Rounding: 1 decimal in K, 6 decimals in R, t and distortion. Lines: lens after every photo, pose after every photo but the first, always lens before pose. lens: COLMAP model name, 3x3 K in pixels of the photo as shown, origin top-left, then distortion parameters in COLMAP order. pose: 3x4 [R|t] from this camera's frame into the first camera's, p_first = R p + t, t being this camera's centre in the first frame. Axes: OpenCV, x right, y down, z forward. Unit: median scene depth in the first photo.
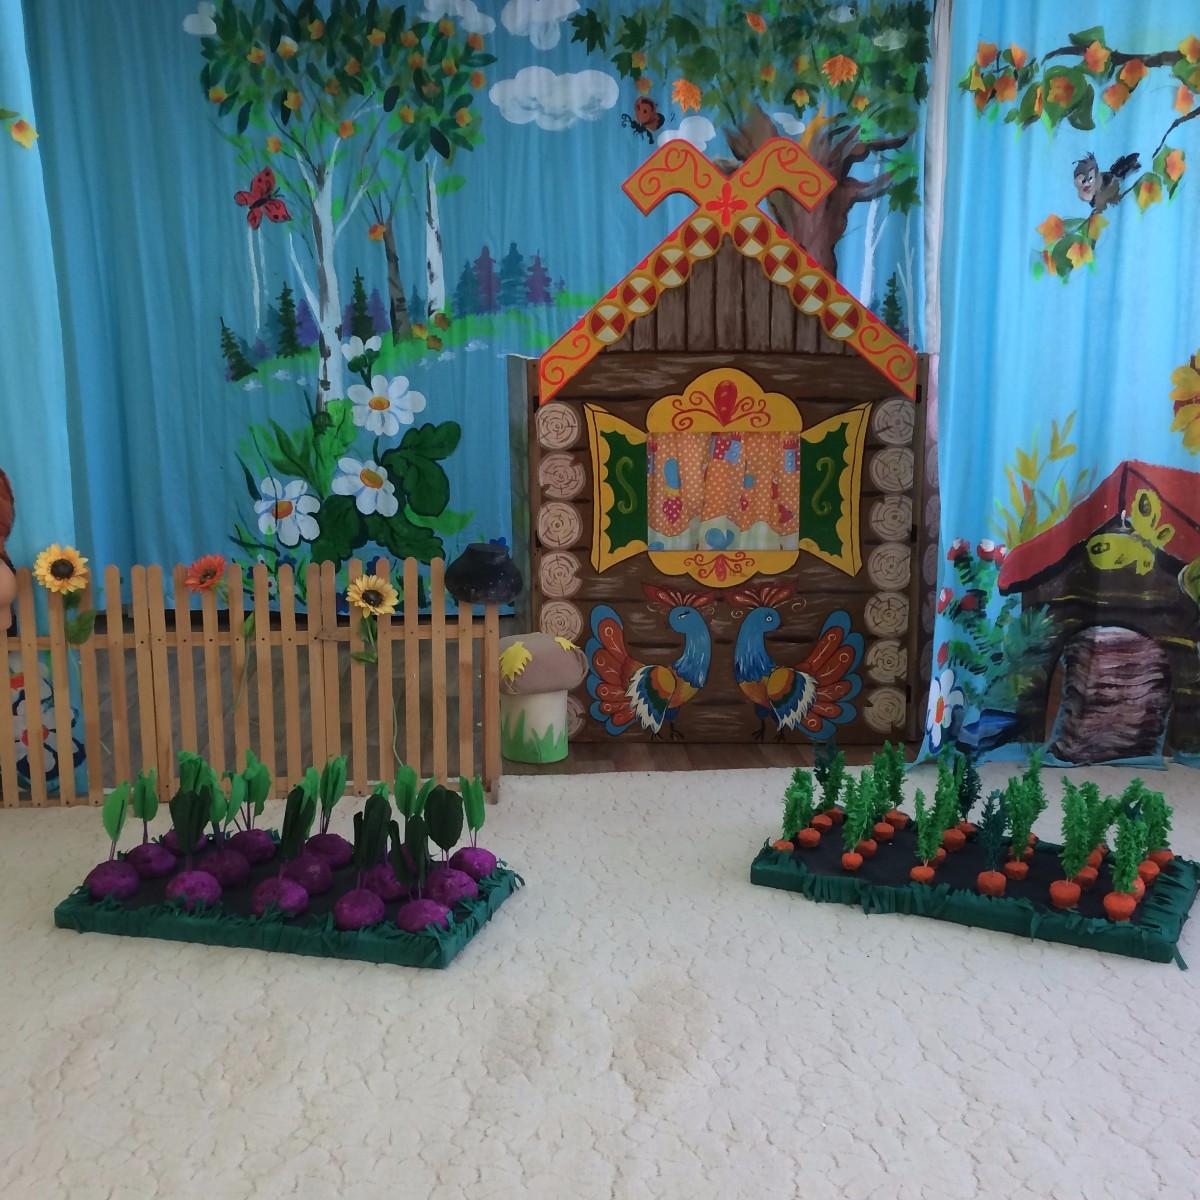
lens RADIAL K [[1592.9, 0, 596.3], [0, 1592.9, 657.1], [0, 0, 1]] dist [0.080169, 0.018521]
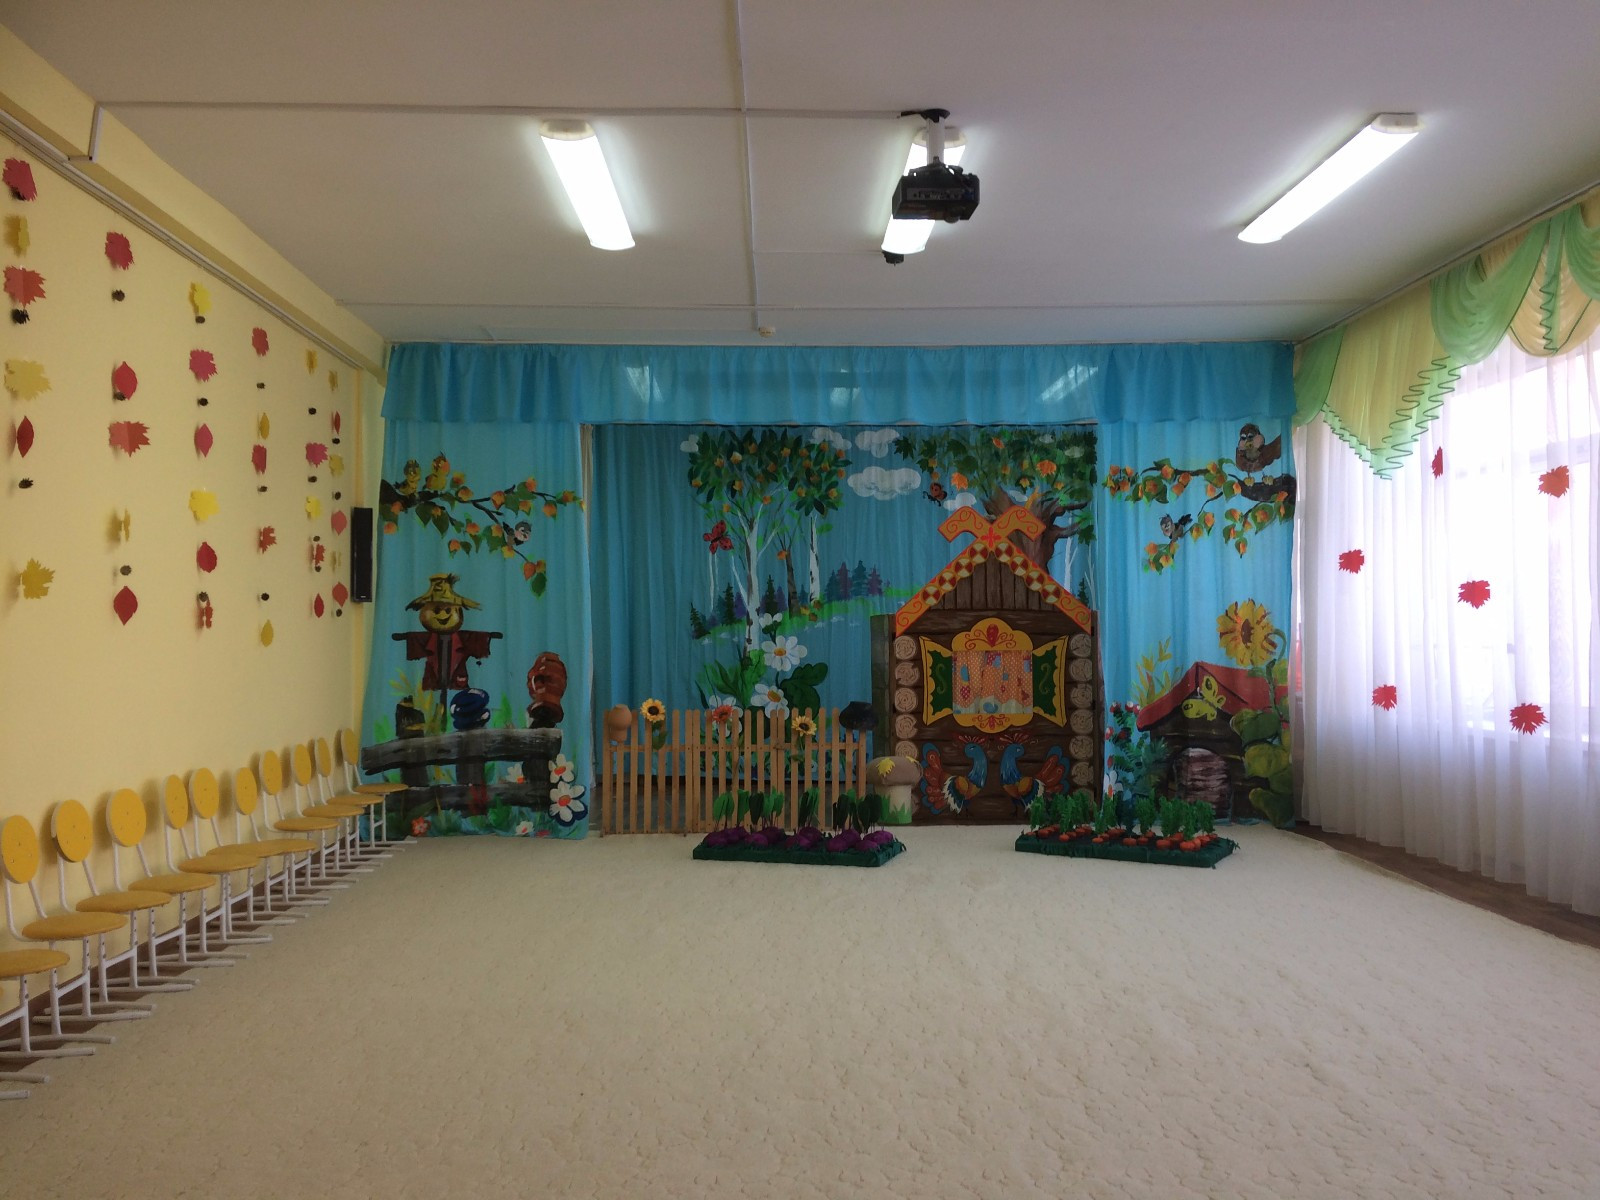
lens RADIAL K [[1360.8, 0, 800.0], [0, 1360.8, 600.0], [0, 0, 1]] dist [-0.008314, 0.001556]
pose [[0.999260, -0.000044, -0.038452, -0.085684], [-0.008931, 0.972386, -0.233208, 0.178803], [0.037400, 0.233379, 0.971666, -0.596804]]
